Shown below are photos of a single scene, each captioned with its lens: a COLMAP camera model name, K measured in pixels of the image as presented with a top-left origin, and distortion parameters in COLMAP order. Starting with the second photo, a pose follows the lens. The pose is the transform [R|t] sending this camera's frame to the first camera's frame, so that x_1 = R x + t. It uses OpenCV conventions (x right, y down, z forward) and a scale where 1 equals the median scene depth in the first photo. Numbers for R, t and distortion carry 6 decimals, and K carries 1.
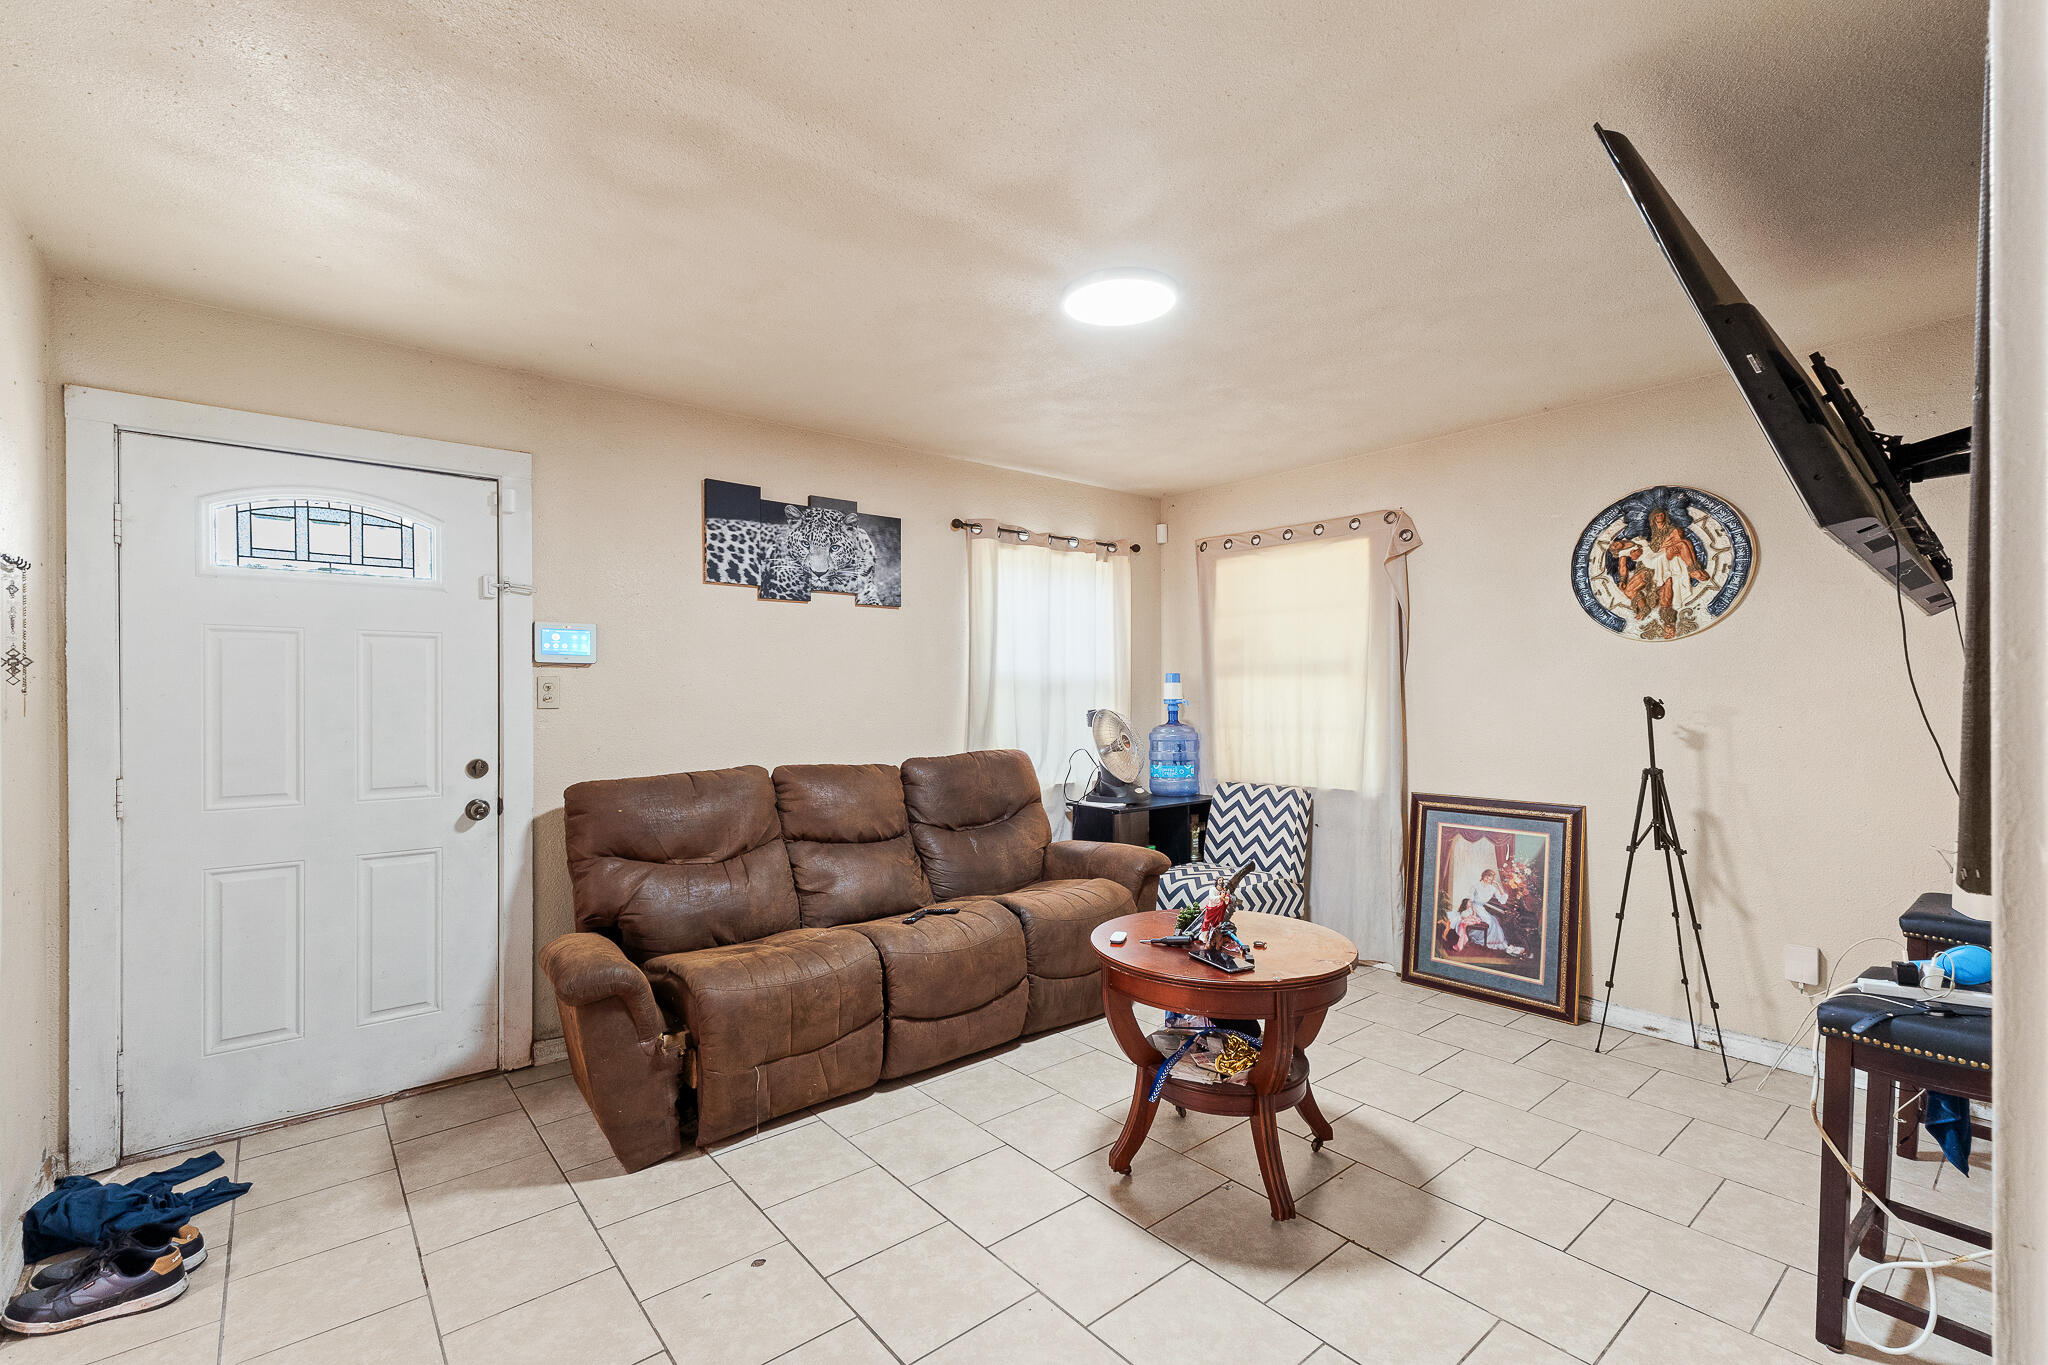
lens RADIAL K [[889.9, 0, 1016.2], [0, 889.9, 694.6], [0, 0, 1]] dist [0.000995, 0.000120]
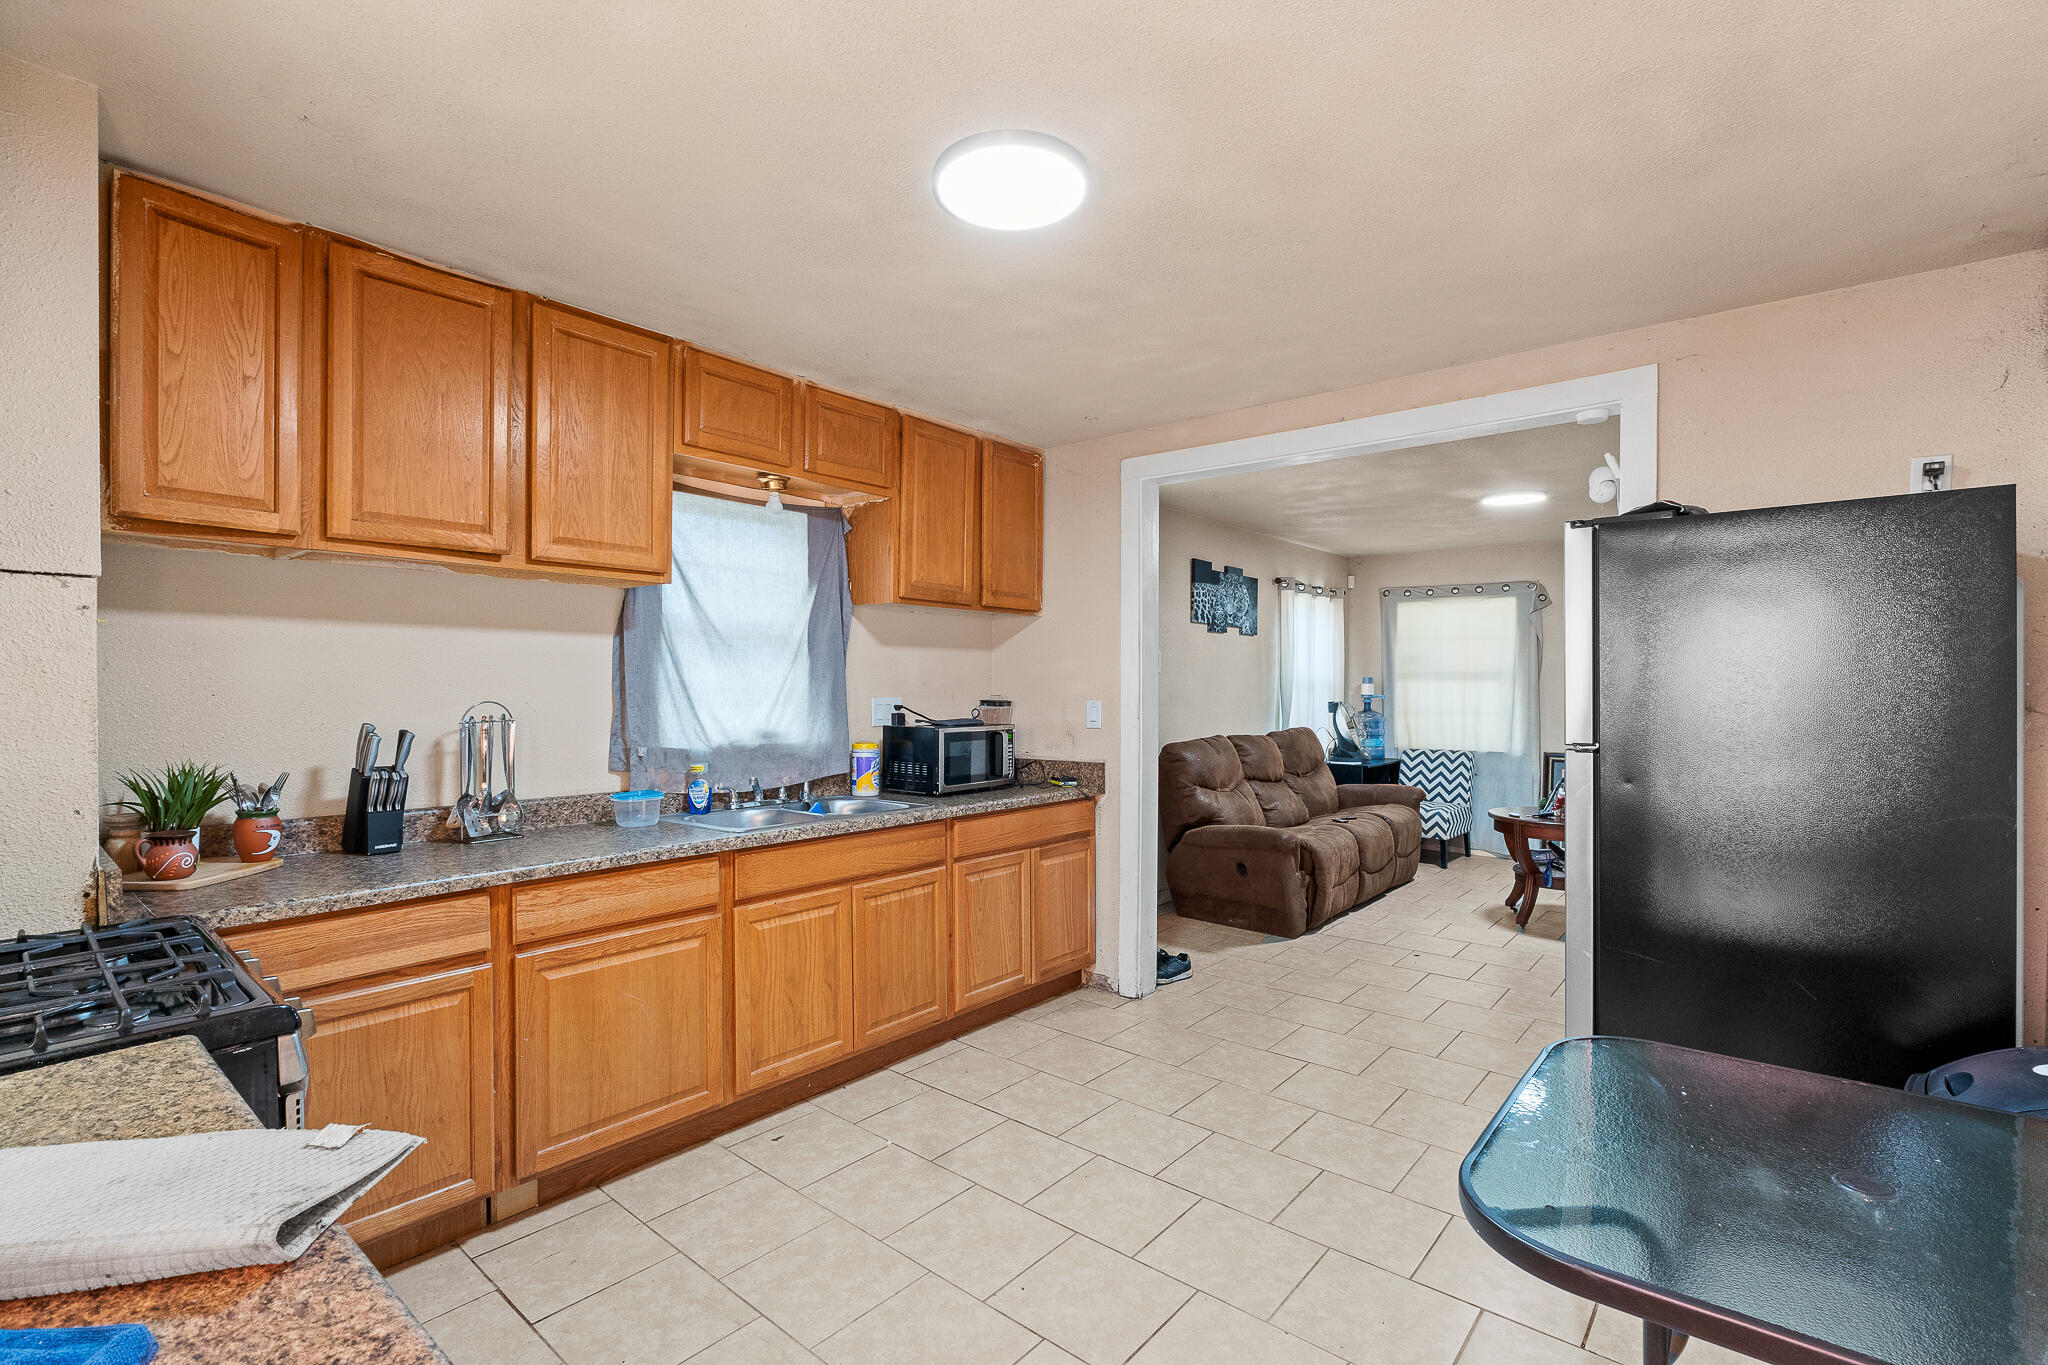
lens RADIAL K [[934.2, 0, 1022.1], [0, 934.2, 702.1], [0, 0, 1]] dist [-0.002906, -0.000112]
pose [[0.982799, 0.003814, 0.184637, -0.893175], [-0.007324, 0.999805, 0.018330, -0.009273], [-0.184532, -0.019367, 0.982636, -0.569947]]
